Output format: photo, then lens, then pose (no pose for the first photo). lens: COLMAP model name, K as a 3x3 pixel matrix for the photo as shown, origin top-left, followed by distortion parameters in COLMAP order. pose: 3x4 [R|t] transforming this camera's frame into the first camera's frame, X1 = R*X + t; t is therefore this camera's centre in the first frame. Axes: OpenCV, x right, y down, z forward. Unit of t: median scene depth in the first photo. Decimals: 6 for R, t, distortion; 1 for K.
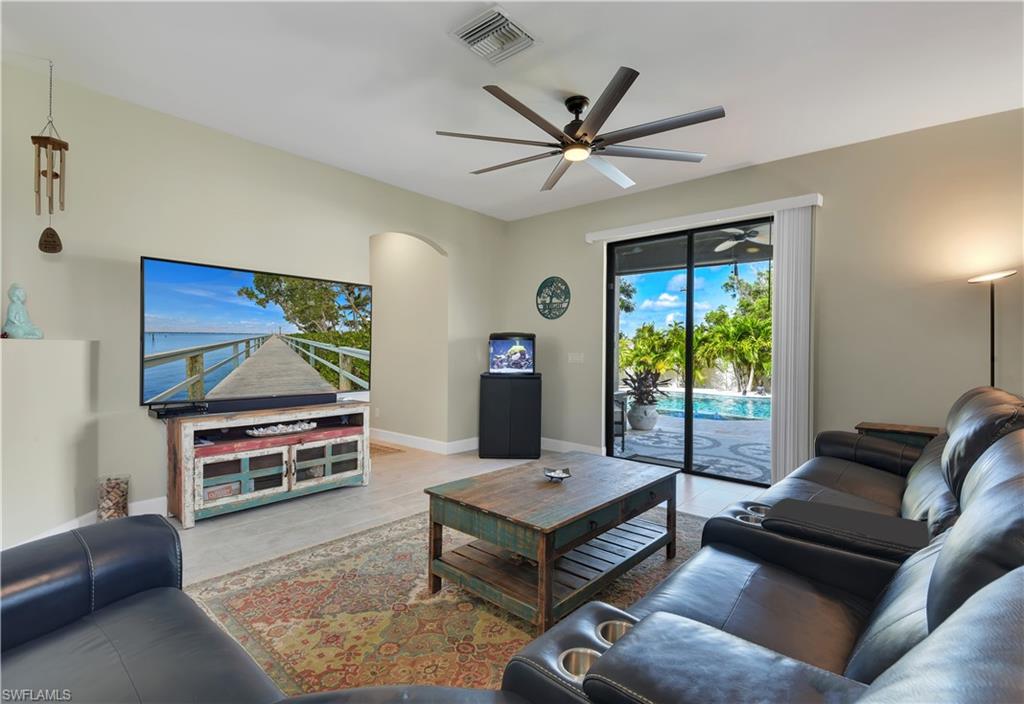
lens RADIAL K [[478.9, 0, 512.8], [0, 478.9, 354.4], [0, 0, 1]] dist [0.010799, -0.001750]
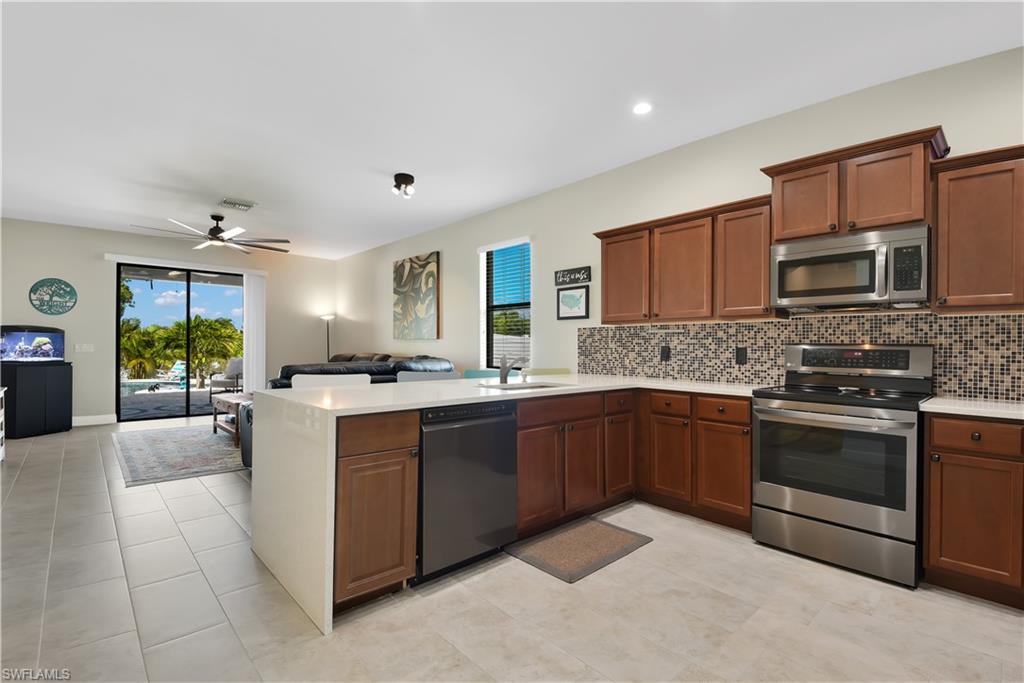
lens RADIAL K [[466.5, 0, 520.1], [0, 466.5, 343.6], [0, 0, 1]] dist [0.017561, -0.007914]
pose [[0.114576, -0.009203, 0.993372, -1.274337], [0.011912, 0.999898, 0.007890, 0.000842], [-0.993343, 0.010929, 0.114674, -0.347931]]
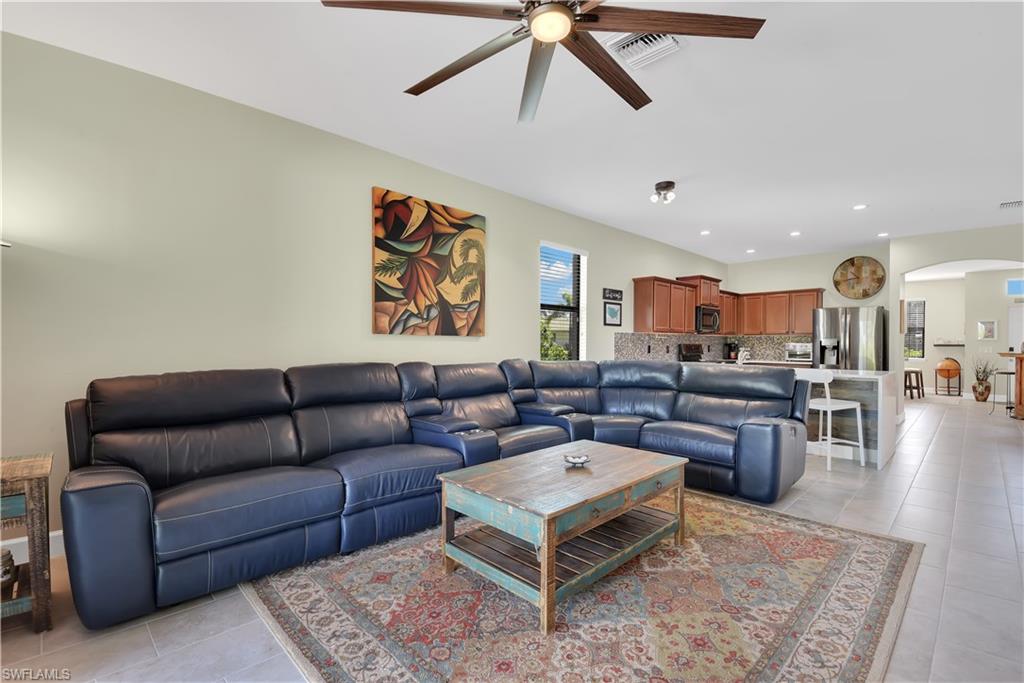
lens RADIAL K [[466.5, 0, 493.2], [0, 466.5, 347.1], [0, 0, 1]] dist [0.017561, -0.007914]
pose [[-0.995099, -0.023613, 0.096027, 0.115543], [-0.020772, 0.999320, 0.030472, -0.015981], [-0.096681, 0.028327, -0.994912, 1.252166]]
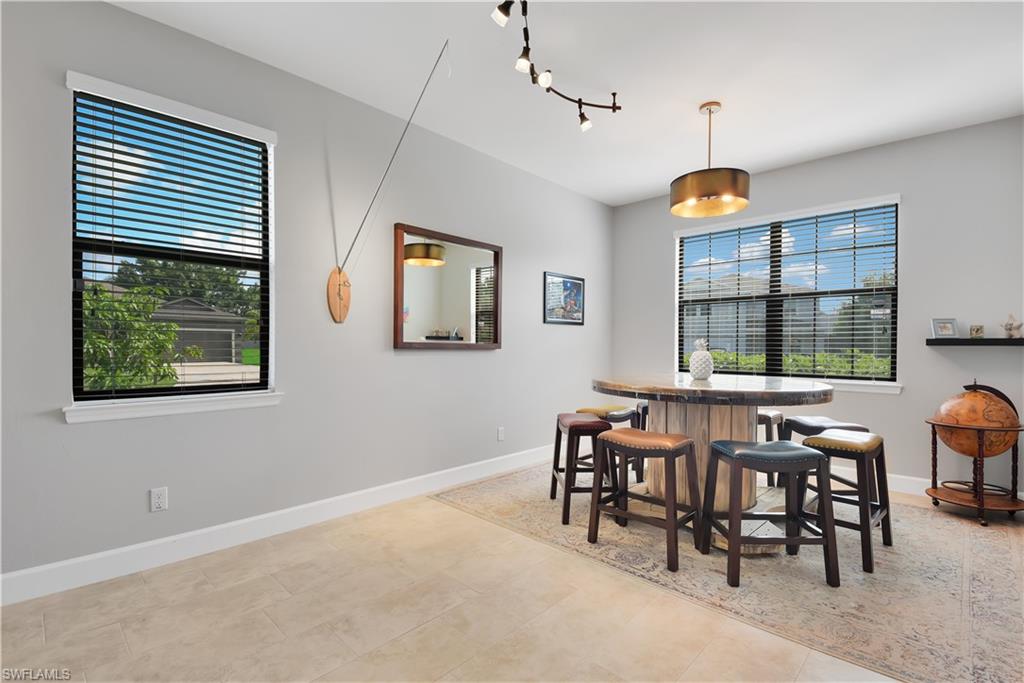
lens RADIAL K [[466.5, 0, 517.3], [0, 466.5, 342.8], [0, 0, 1]] dist [0.017561, -0.007914]
pose [[-0.997764, -0.024268, 0.062276, -1.473366], [-0.023340, 0.999606, 0.015581, 0.010330], [-0.062630, 0.014093, -0.997937, -0.807900]]
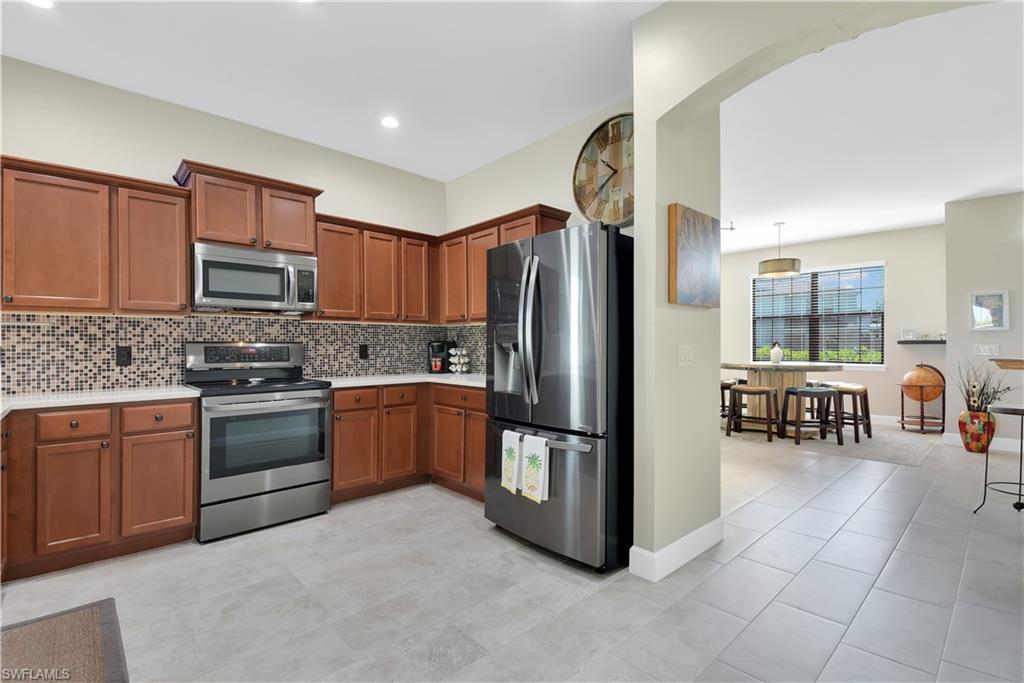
lens RADIAL K [[466.5, 0, 512.4], [0, 466.5, 345.3], [0, 0, 1]] dist [0.017561, -0.007914]
pose [[-0.991929, -0.016083, 0.125772, -1.086423], [-0.012857, 0.999568, 0.026421, -0.008896], [-0.126142, 0.024591, -0.991707, -0.009240]]
